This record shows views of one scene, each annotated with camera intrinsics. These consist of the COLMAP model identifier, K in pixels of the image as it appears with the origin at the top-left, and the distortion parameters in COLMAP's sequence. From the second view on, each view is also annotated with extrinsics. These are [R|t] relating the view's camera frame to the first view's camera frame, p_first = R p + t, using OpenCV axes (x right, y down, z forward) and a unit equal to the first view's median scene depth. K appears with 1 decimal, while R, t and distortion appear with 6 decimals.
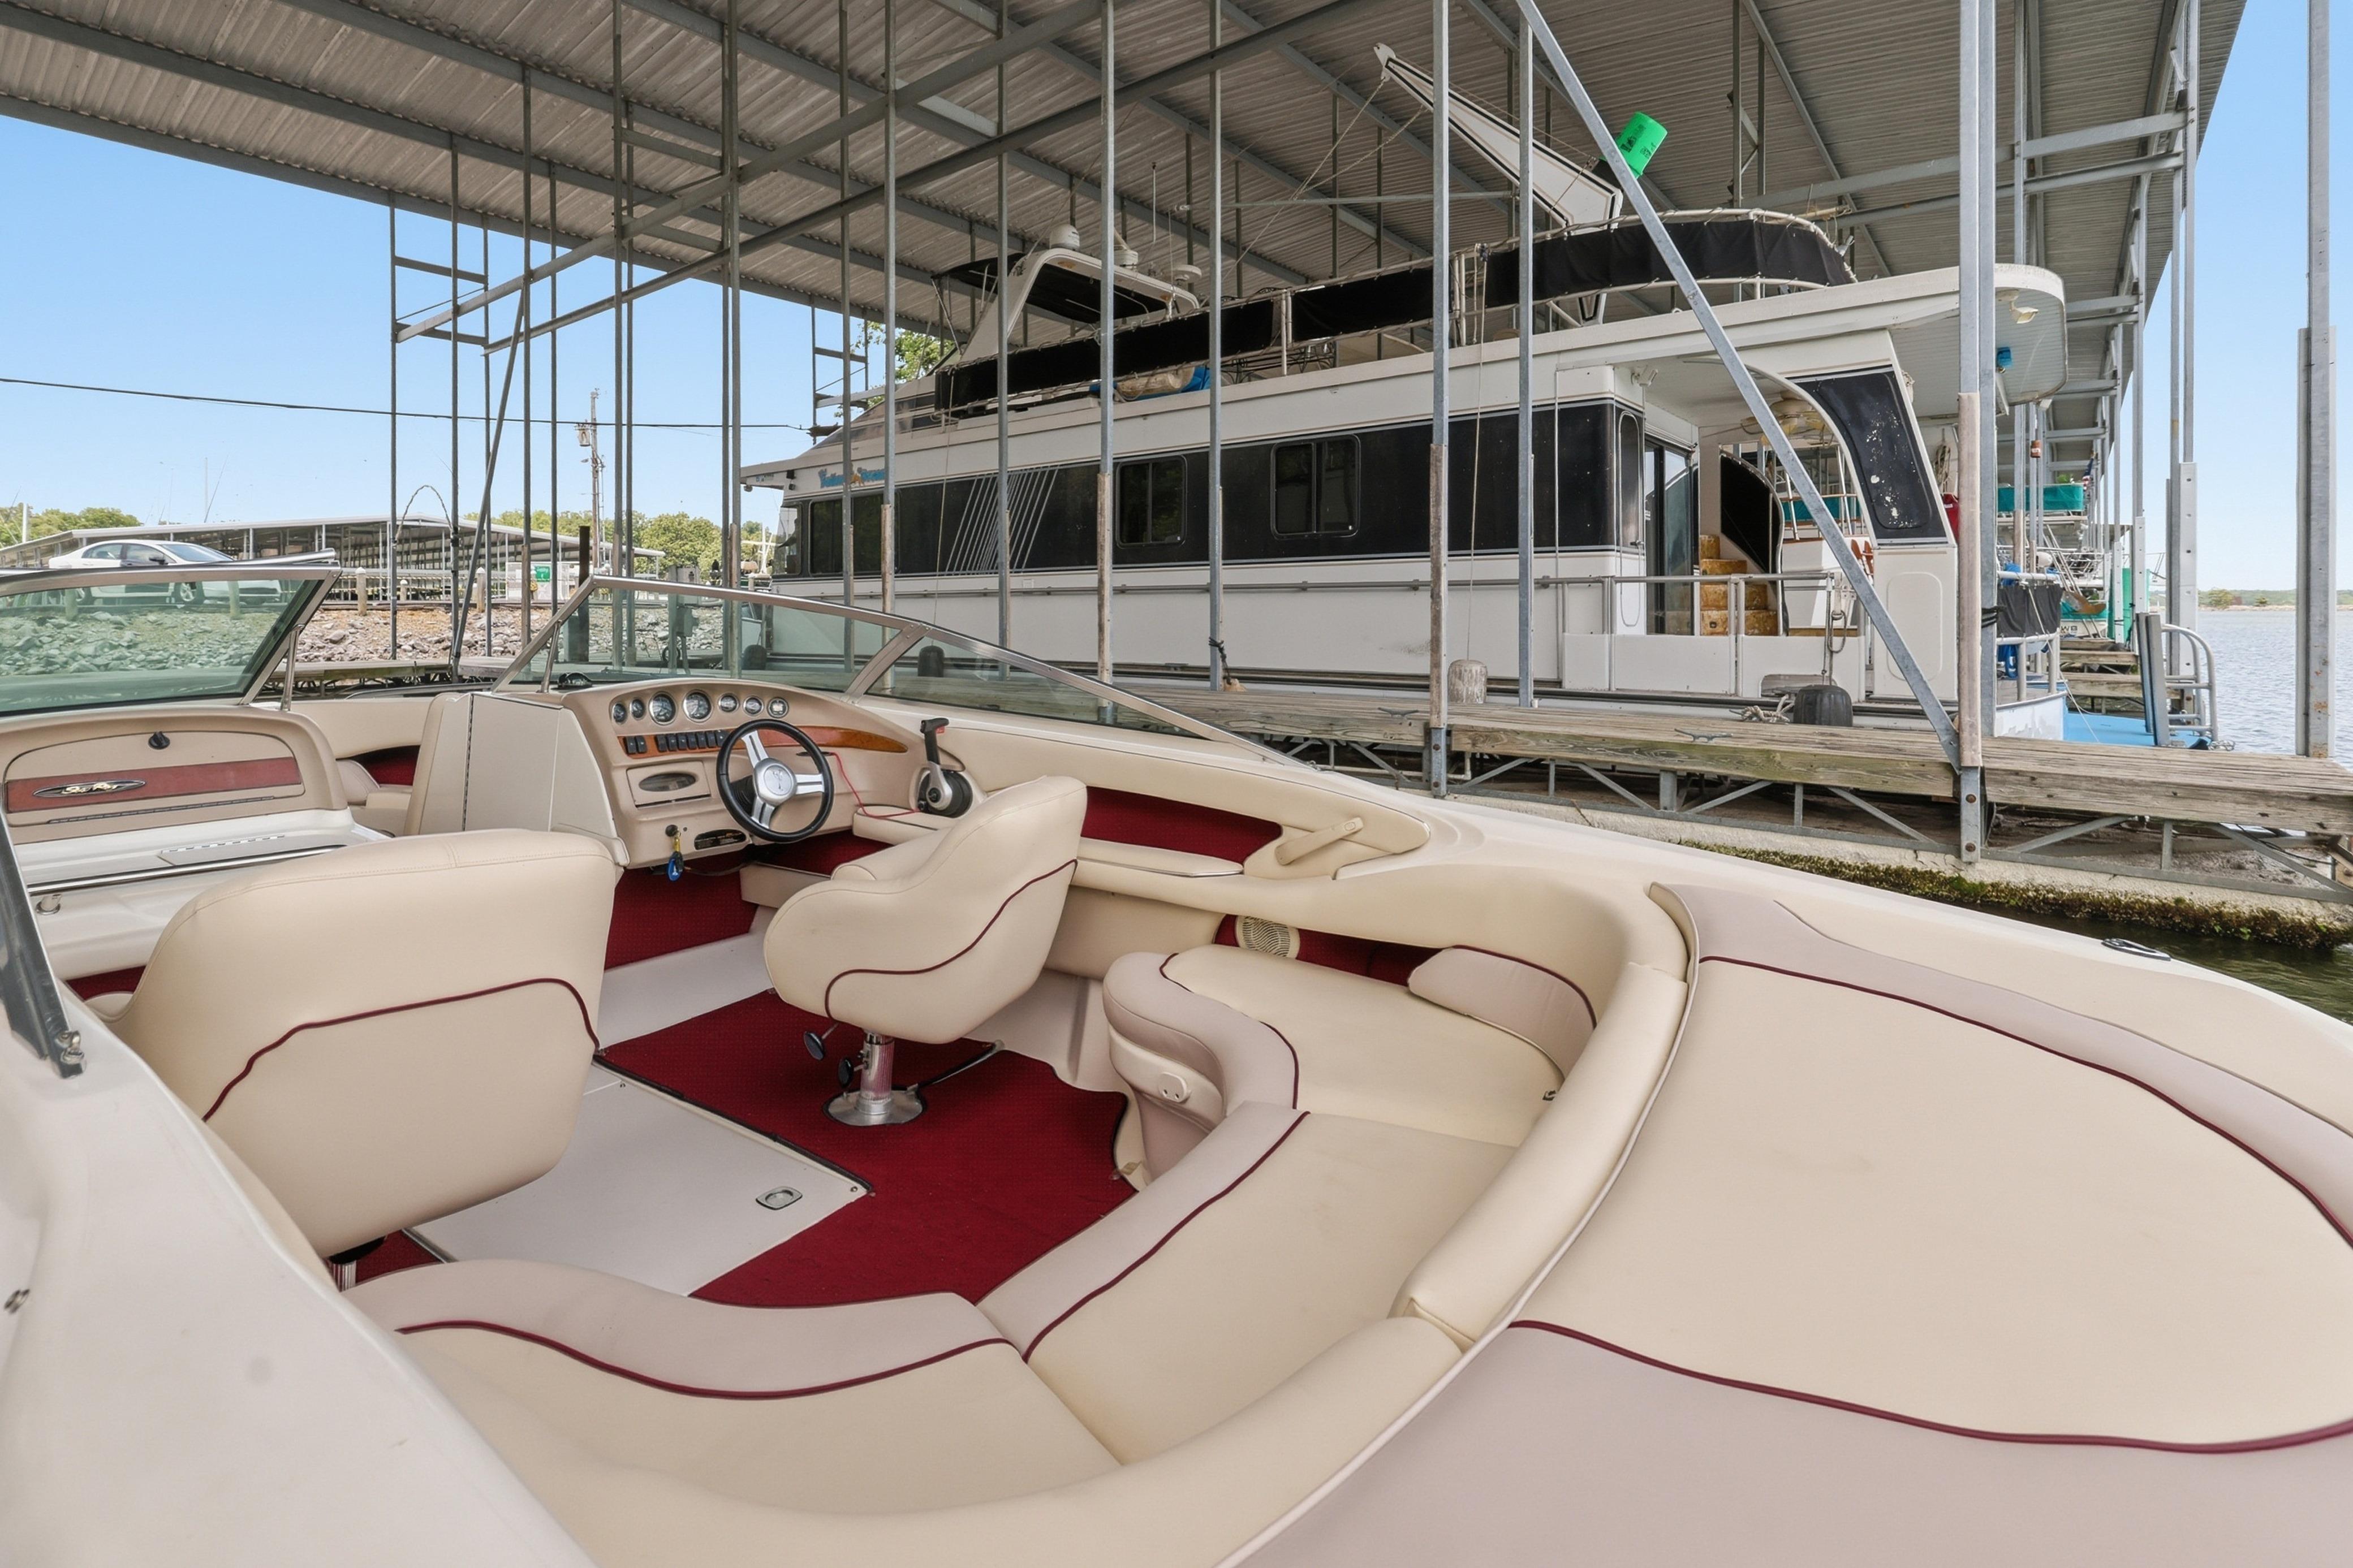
lens RADIAL K [[1085.4, 0, 1122.2], [0, 1085.4, 610.1], [0, 0, 1]] dist [-0.001565, 0.001259]
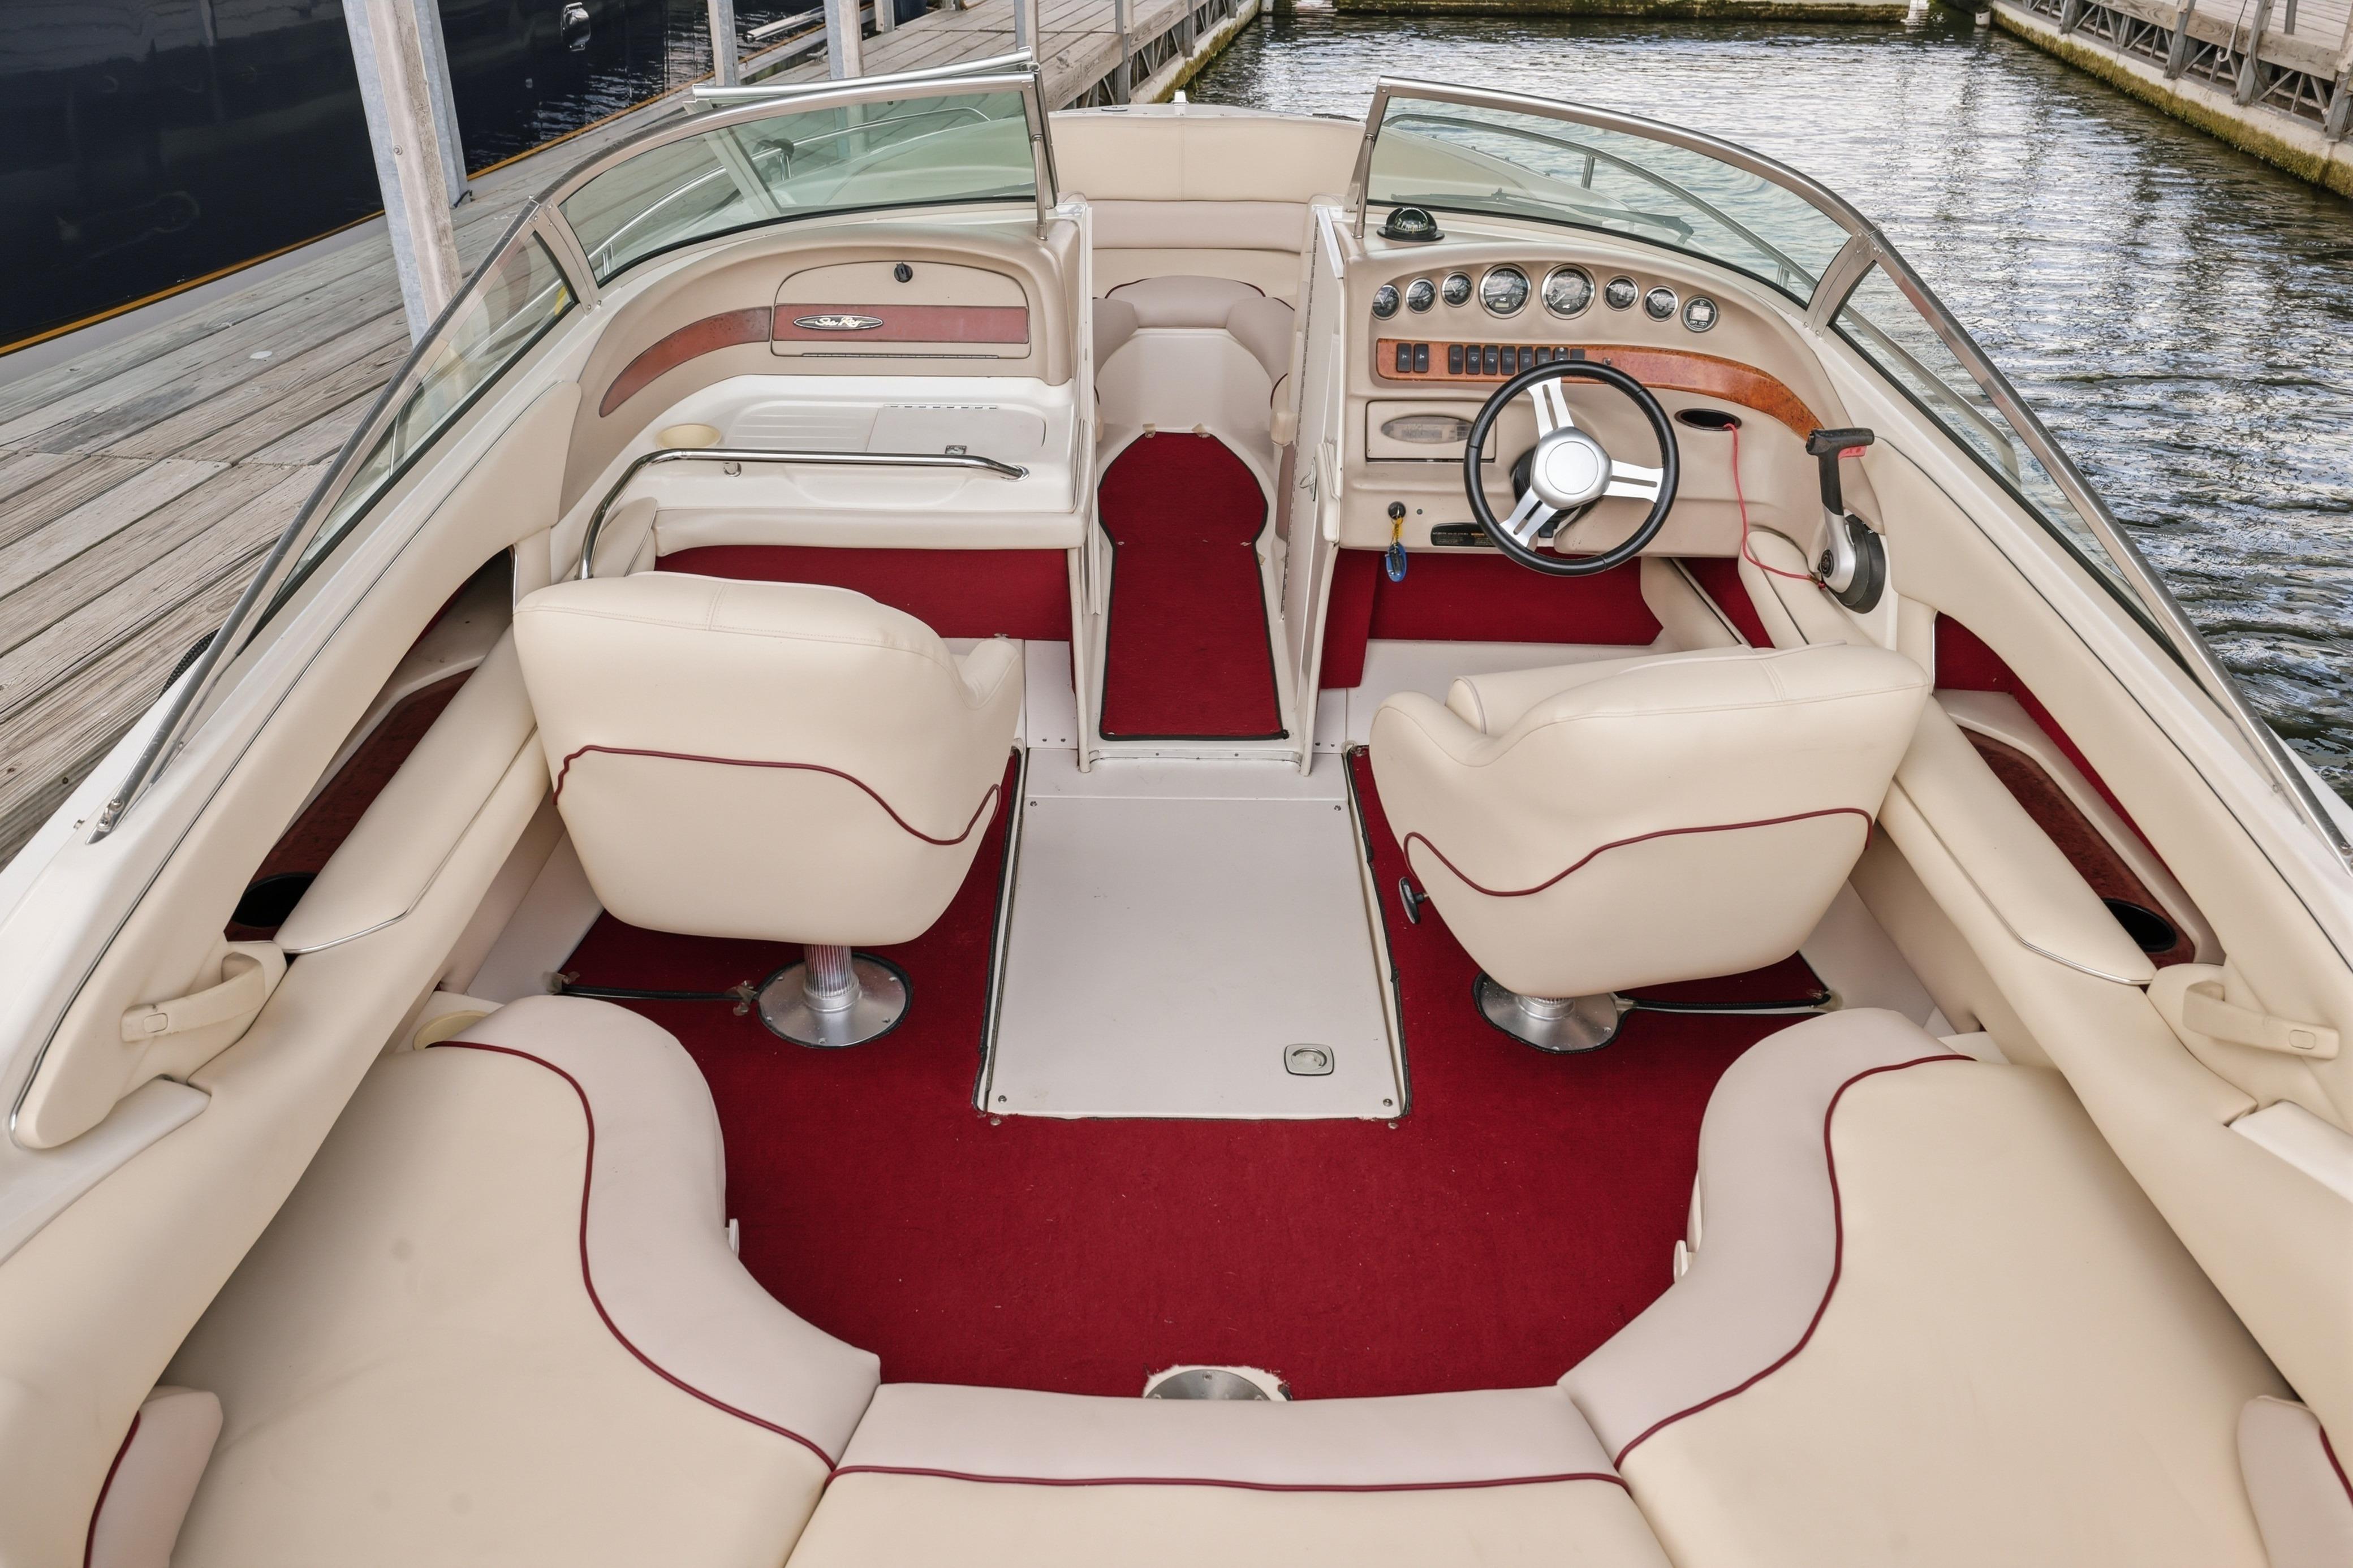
lens RADIAL K [[1772.6, 0, 1164.1], [0, 1772.6, 764.9], [0, 0, 1]] dist [0.007076, -0.014465]
pose [[0.563979, 0.397285, -0.723943, 0.247101], [0.001734, 0.876096, 0.482134, -0.129163], [0.825787, -0.273169, 0.493410, 0.213236]]
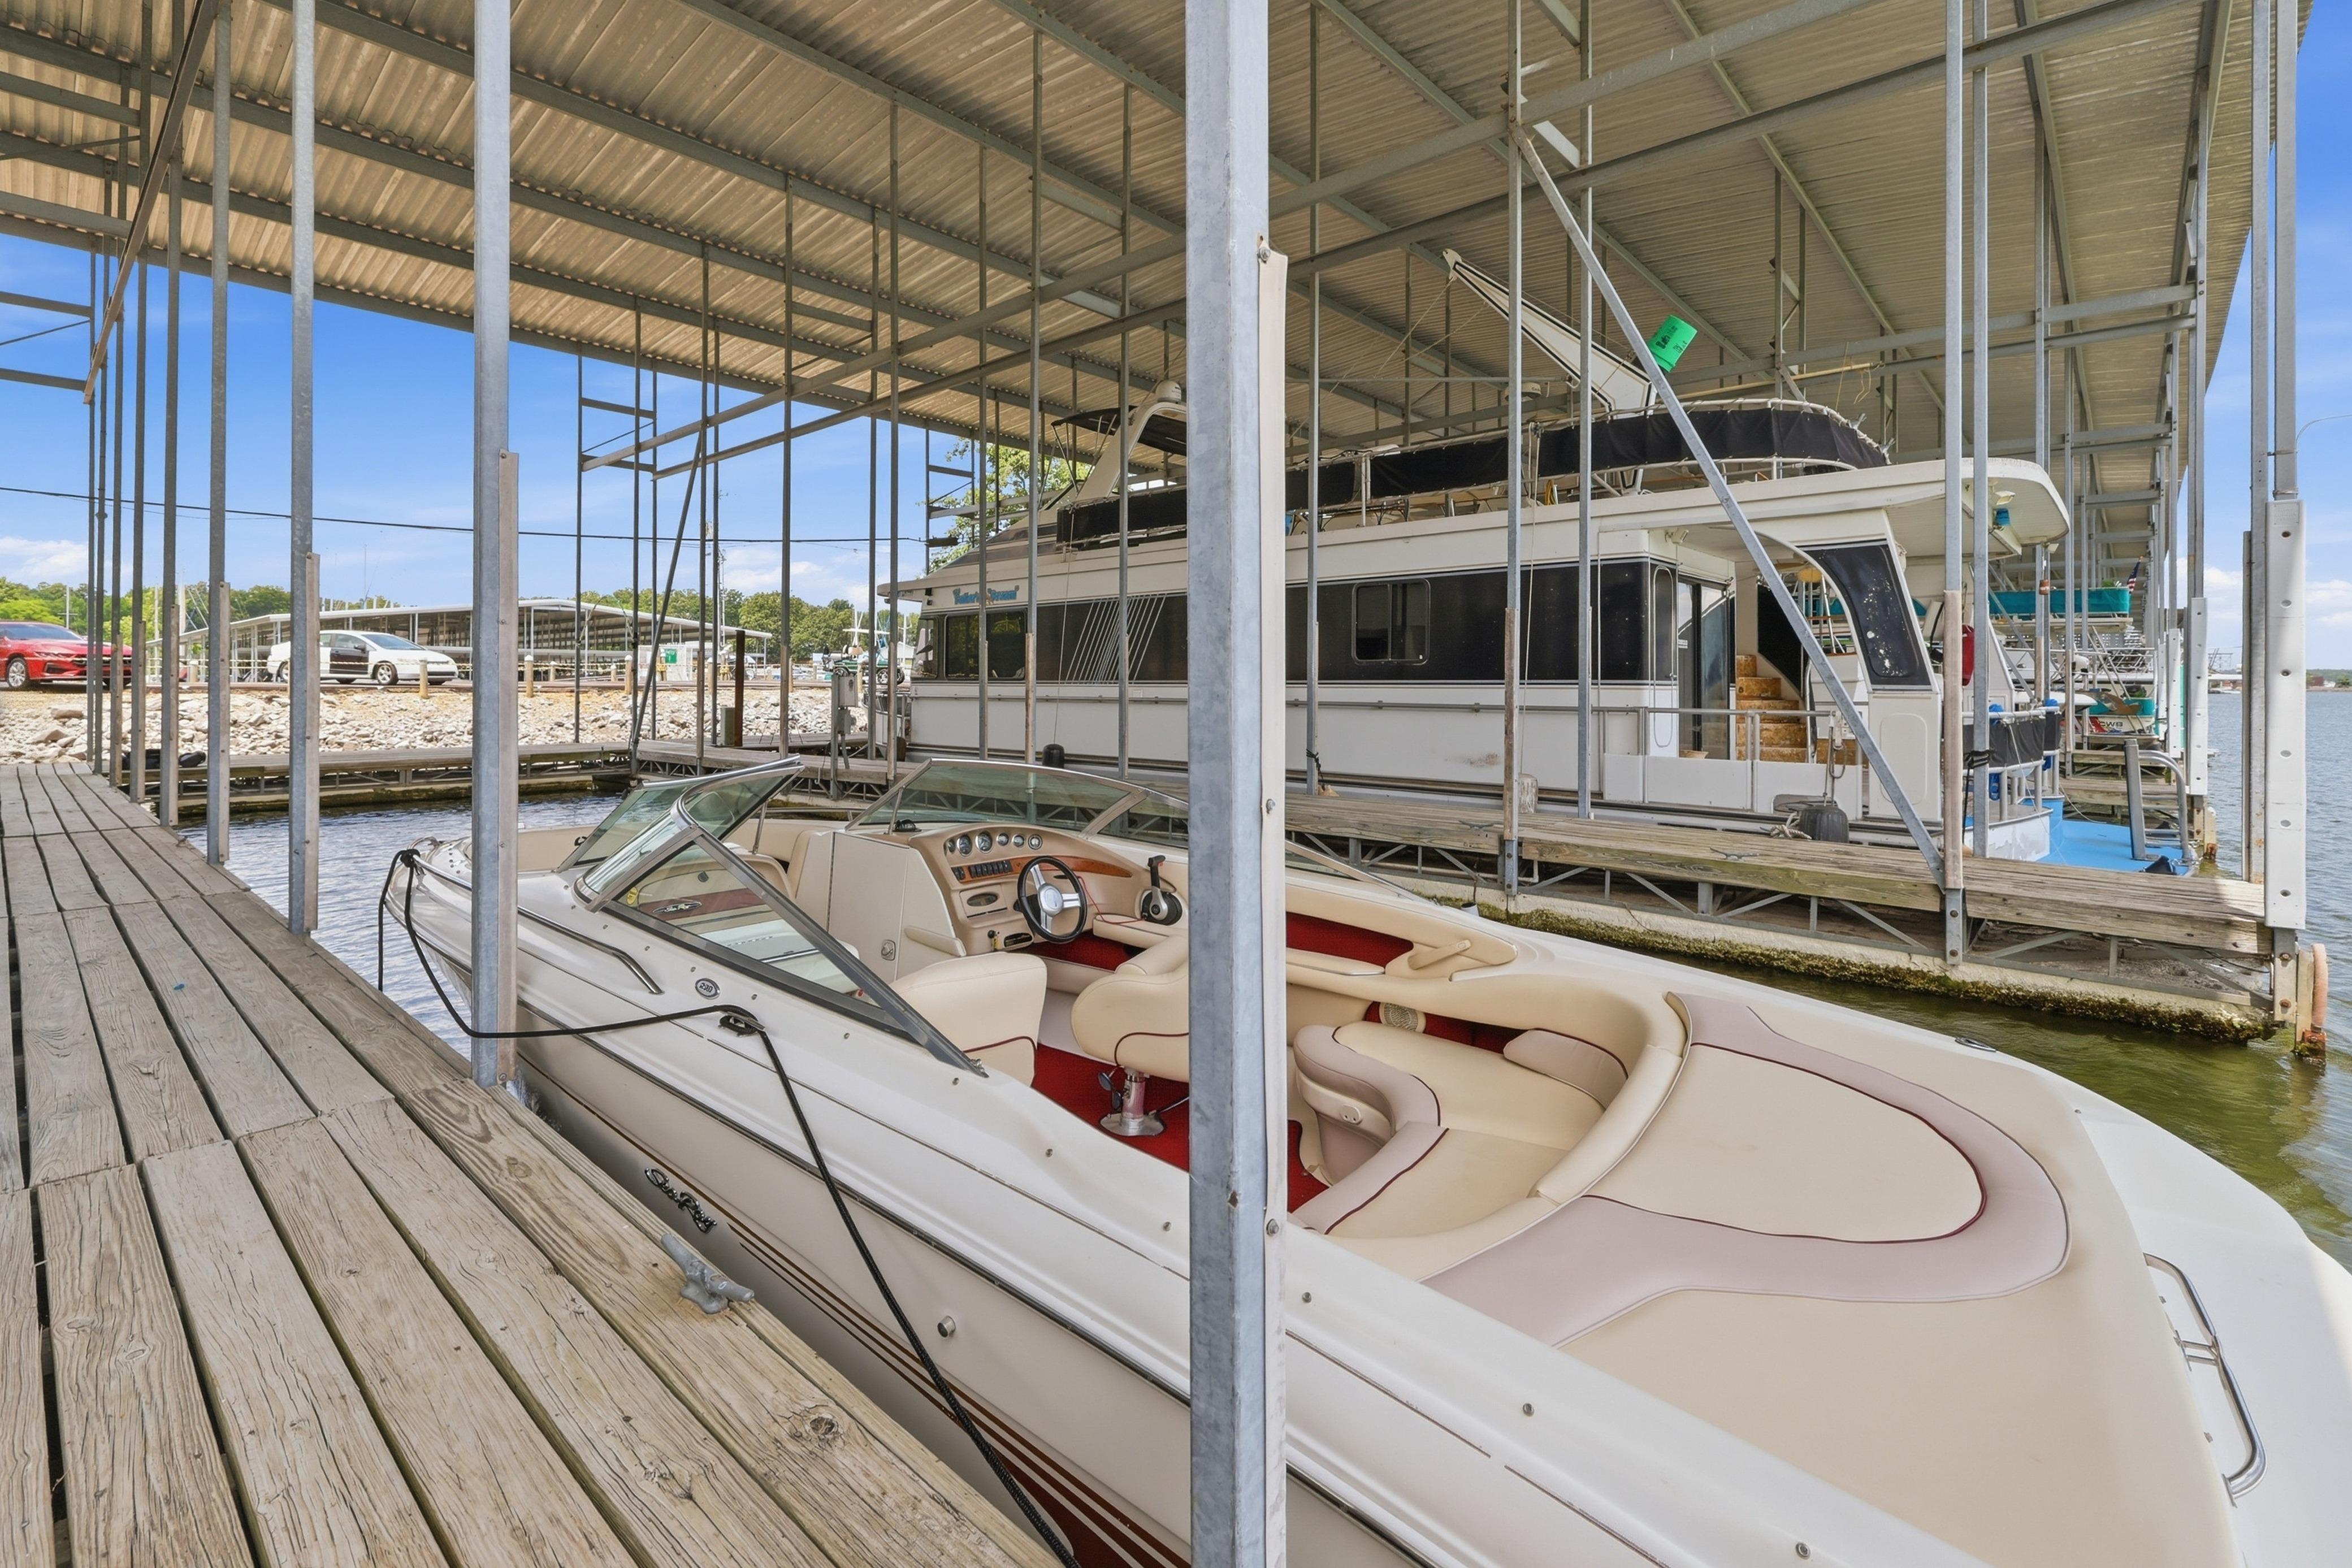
lens RADIAL K [[1011.6, 0, 1113.2], [0, 1011.6, 664.2], [0, 0, 1]] dist [0.008334, -0.001406]
pose [[0.997053, -0.003046, -0.076650, -0.098487], [0.001601, 0.999820, -0.018902, -0.099532], [0.076694, 0.018723, 0.996879, -0.267535]]
